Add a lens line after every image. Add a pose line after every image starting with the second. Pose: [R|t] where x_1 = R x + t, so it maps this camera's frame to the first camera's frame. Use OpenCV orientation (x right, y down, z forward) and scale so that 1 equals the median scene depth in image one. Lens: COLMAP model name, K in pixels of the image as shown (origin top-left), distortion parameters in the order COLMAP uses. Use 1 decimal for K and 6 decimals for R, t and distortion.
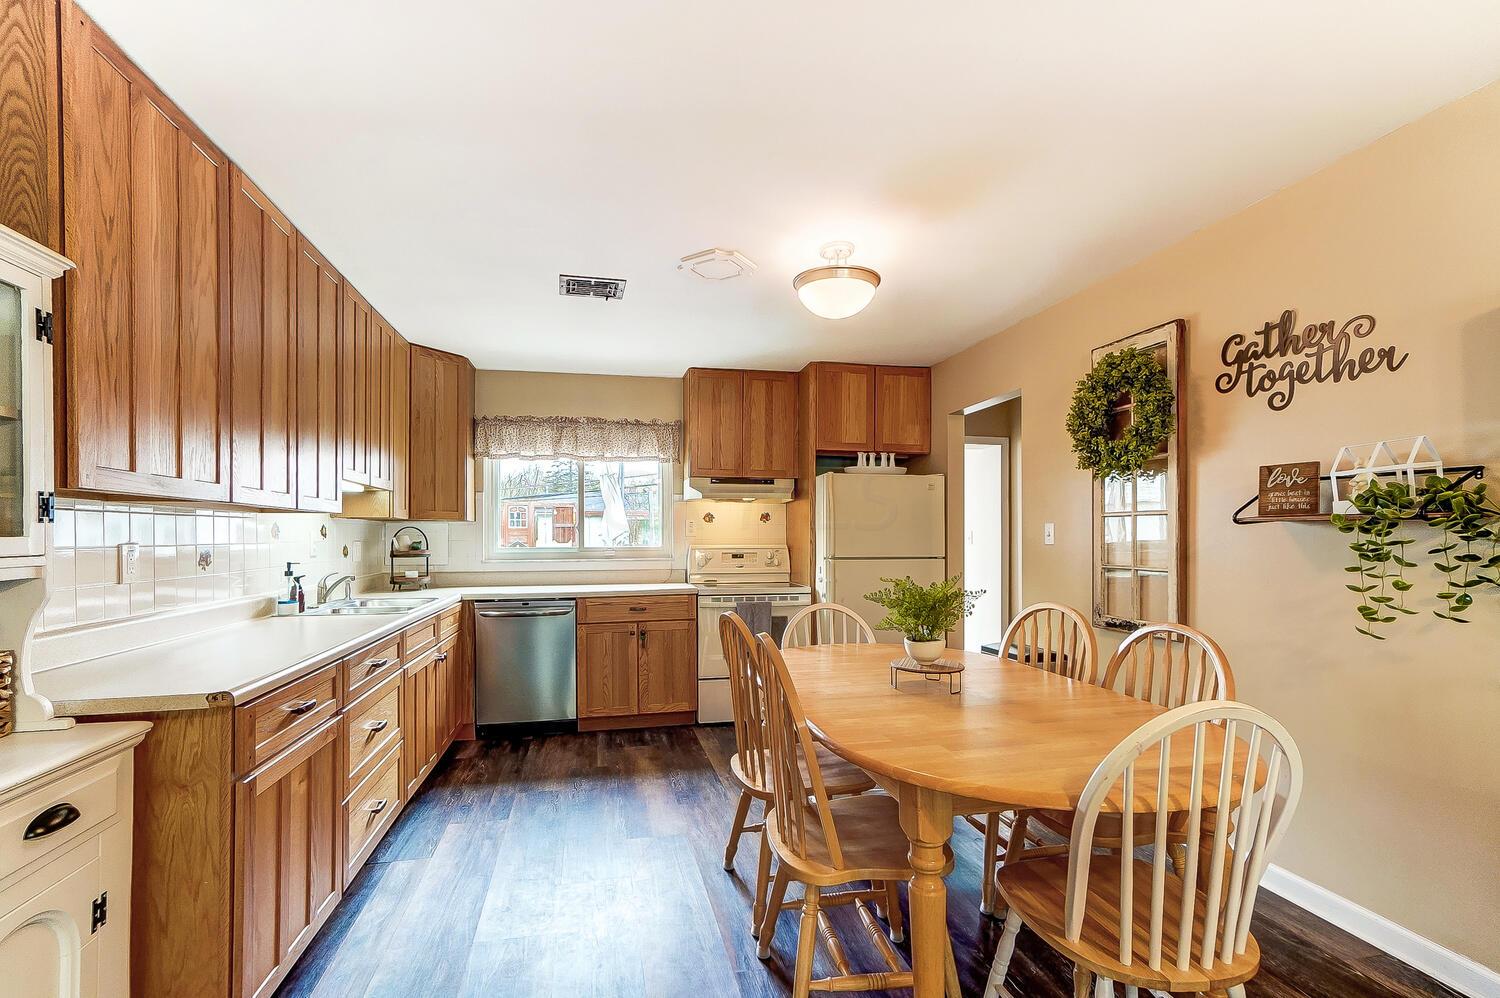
lens RADIAL K [[632.0, 0, 748.9], [0, 632.0, 533.8], [0, 0, 1]] dist [-0.002189, 0.000098]
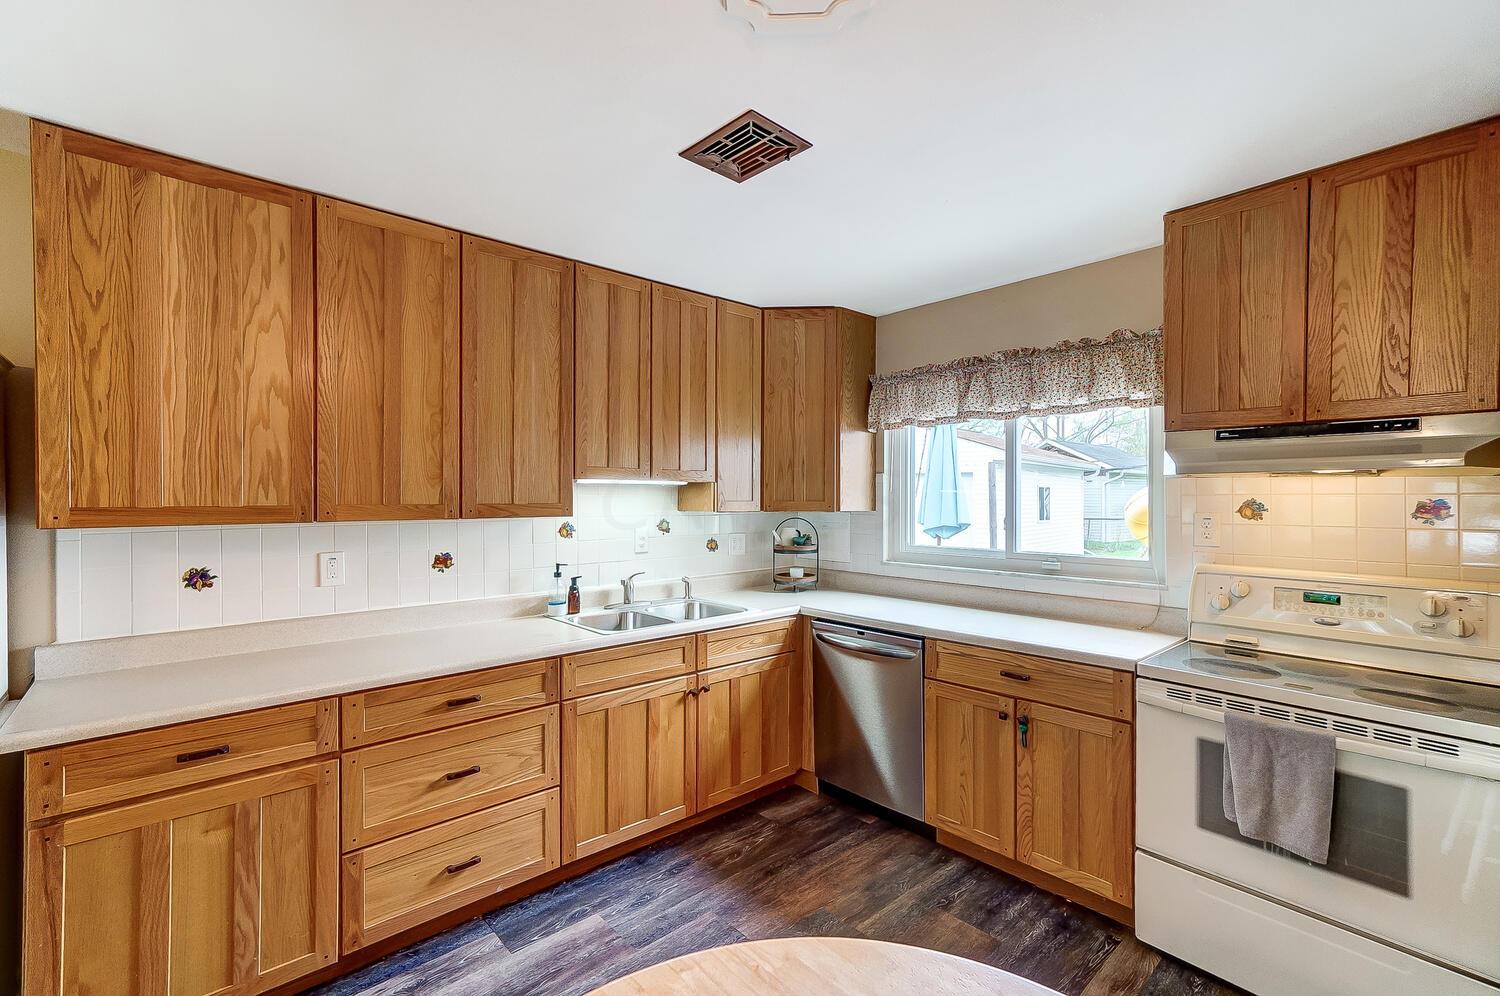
lens RADIAL K [[650.2, 0, 750.0], [0, 650.2, 498.0], [0, 0, 1]] dist [-0.000450, 0.000634]
pose [[0.490234, 0.007344, -0.871560, 0.211685], [-0.000657, 0.999967, 0.008056, -0.044676], [0.871590, -0.003377, 0.490223, 0.494911]]
